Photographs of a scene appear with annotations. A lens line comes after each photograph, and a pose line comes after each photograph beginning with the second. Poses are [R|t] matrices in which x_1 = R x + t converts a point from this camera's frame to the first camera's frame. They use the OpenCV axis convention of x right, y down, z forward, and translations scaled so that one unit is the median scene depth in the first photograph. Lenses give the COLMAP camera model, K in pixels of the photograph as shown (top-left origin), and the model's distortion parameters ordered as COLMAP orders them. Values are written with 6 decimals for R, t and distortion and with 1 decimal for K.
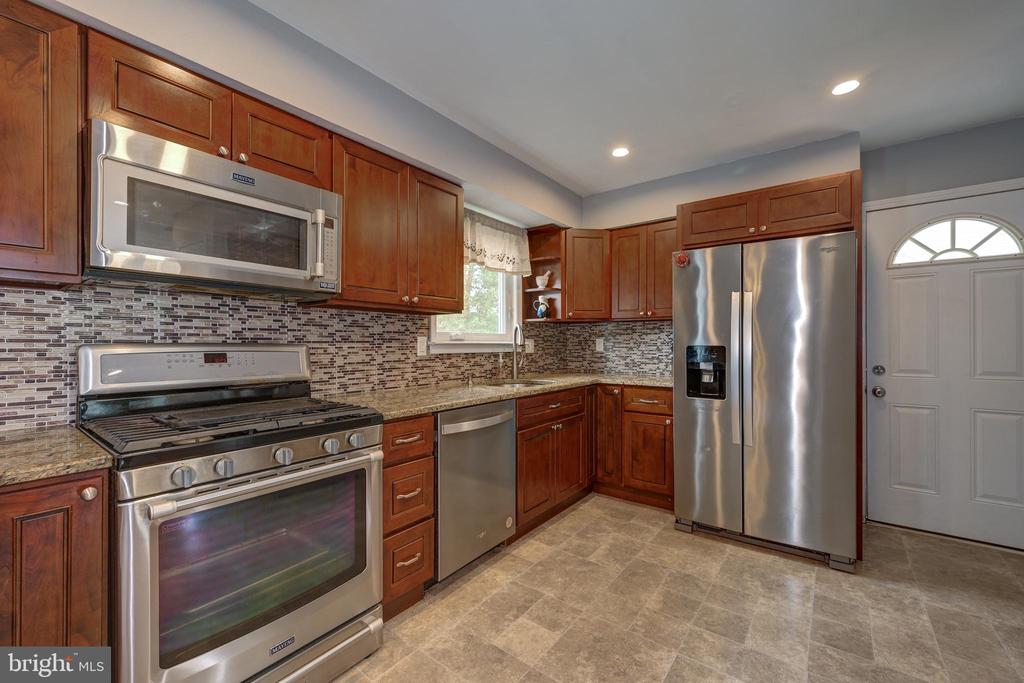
lens RADIAL K [[415.5, 0, 523.6], [0, 415.5, 342.7], [0, 0, 1]] dist [0.001640, 0.000233]
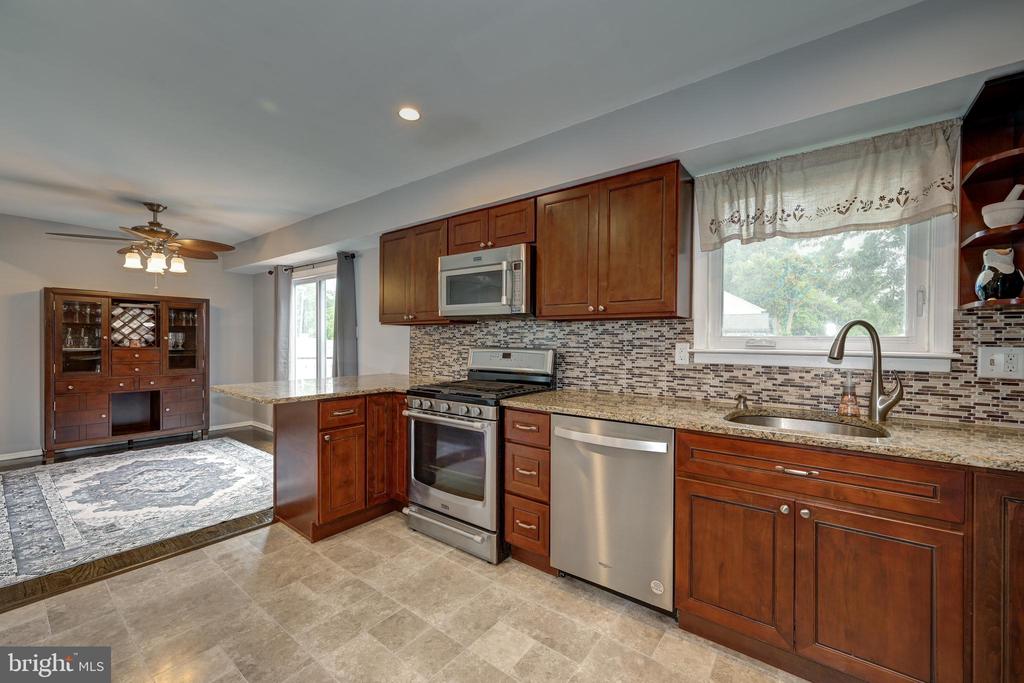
lens RADIAL K [[403.3, 0, 509.4], [0, 403.3, 343.1], [0, 0, 1]] dist [-0.000582, -0.000152]
pose [[-0.009371, 0.002520, -0.999953, 0.658041], [-0.007613, 0.999968, 0.002591, -0.014617], [0.999927, 0.007637, -0.009352, 0.682684]]
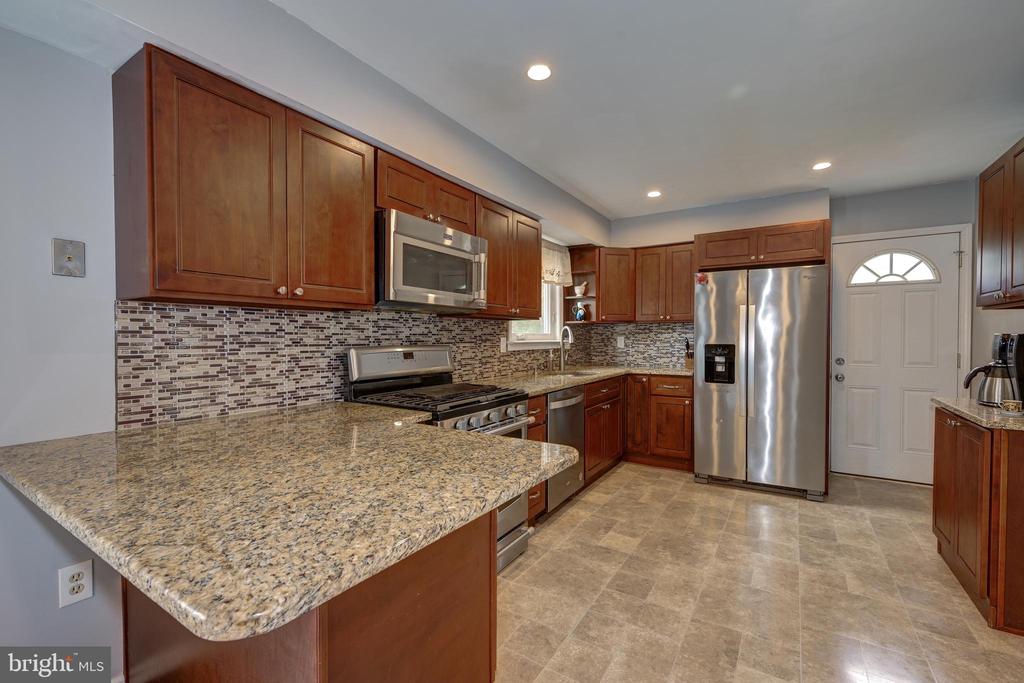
lens RADIAL K [[430.2, 0, 522.6], [0, 430.2, 343.3], [0, 0, 1]] dist [0.000345, 0.000034]
pose [[0.996857, -0.002671, 0.079178, -0.309019], [0.001269, 0.999842, 0.017740, -0.021314], [-0.079213, -0.017584, 0.996703, -0.337525]]
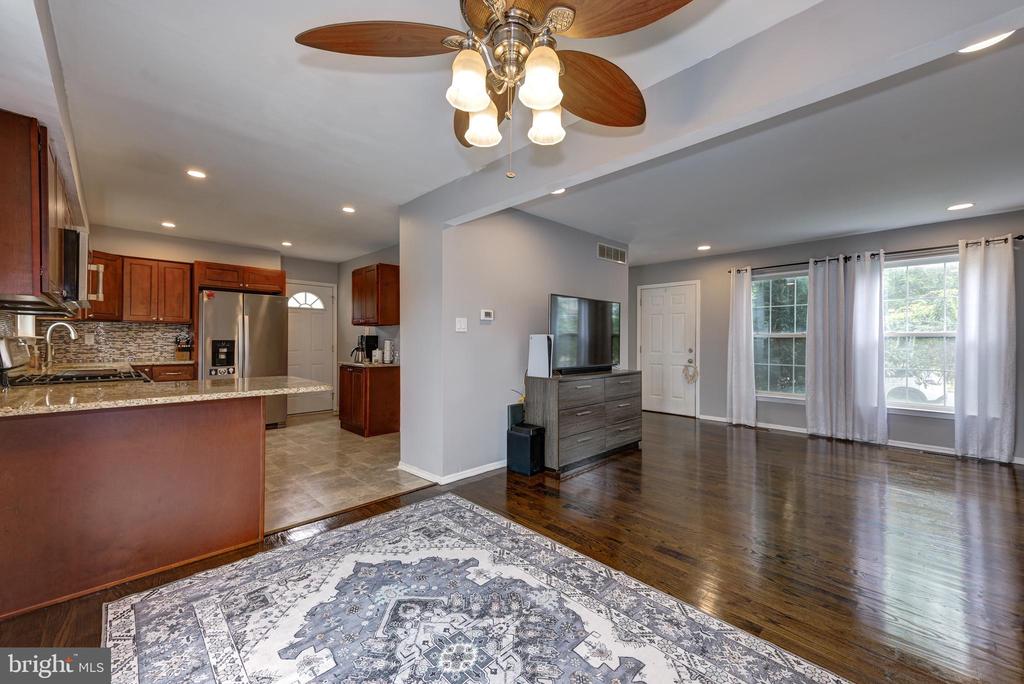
lens RADIAL K [[415.5, 0, 523.6], [0, 415.5, 343.2], [0, 0, 1]] dist [0.001640, 0.000233]
pose [[0.146093, -0.003739, 0.989264, -1.347776], [-0.006632, 0.999967, 0.004759, 0.003515], [-0.989249, -0.007256, 0.146063, -0.735772]]
